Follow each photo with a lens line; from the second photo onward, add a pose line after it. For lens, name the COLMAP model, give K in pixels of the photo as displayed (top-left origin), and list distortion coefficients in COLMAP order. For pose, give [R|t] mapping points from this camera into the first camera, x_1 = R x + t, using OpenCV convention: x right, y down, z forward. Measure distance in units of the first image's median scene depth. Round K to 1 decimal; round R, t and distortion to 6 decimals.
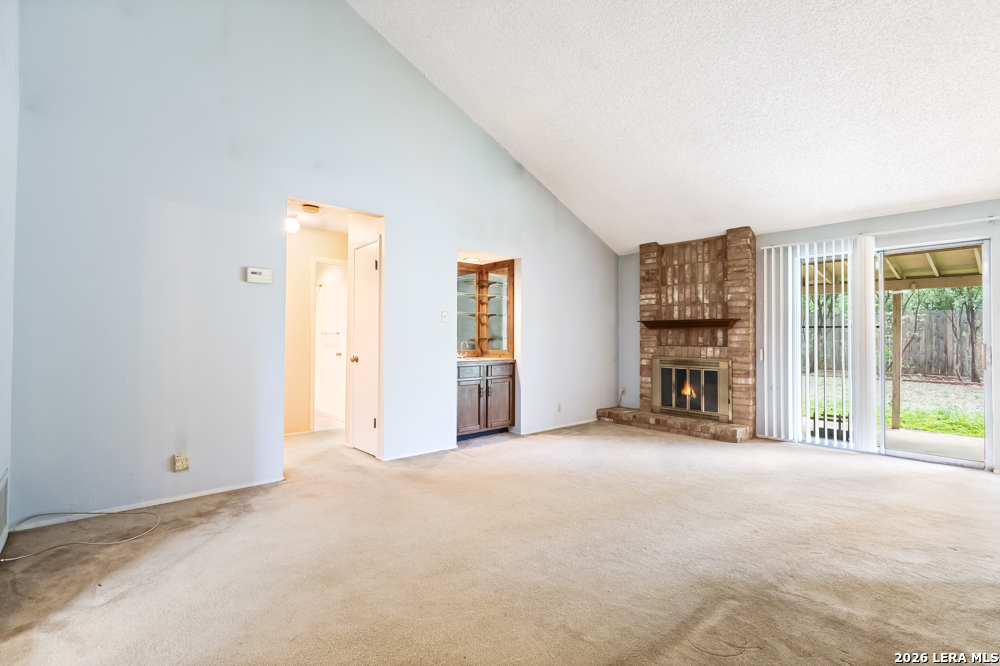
lens RADIAL K [[473.2, 0, 484.1], [0, 473.2, 332.1], [0, 0, 1]] dist [0.001858, 0.001948]
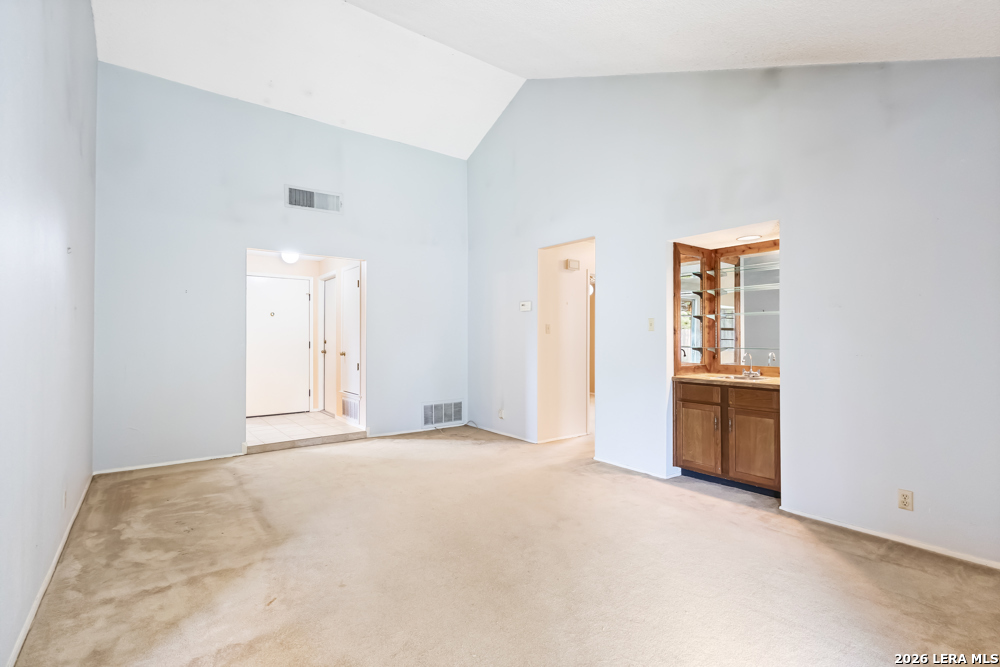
lens RADIAL K [[473.2, 0, 507.4], [0, 473.2, 332.8], [0, 0, 1]] dist [0.001858, 0.001948]
pose [[-0.071237, -0.012733, -0.997378, 0.662666], [0.015147, 0.999789, -0.013846, -0.006714], [0.997344, -0.016094, -0.071029, 0.645145]]
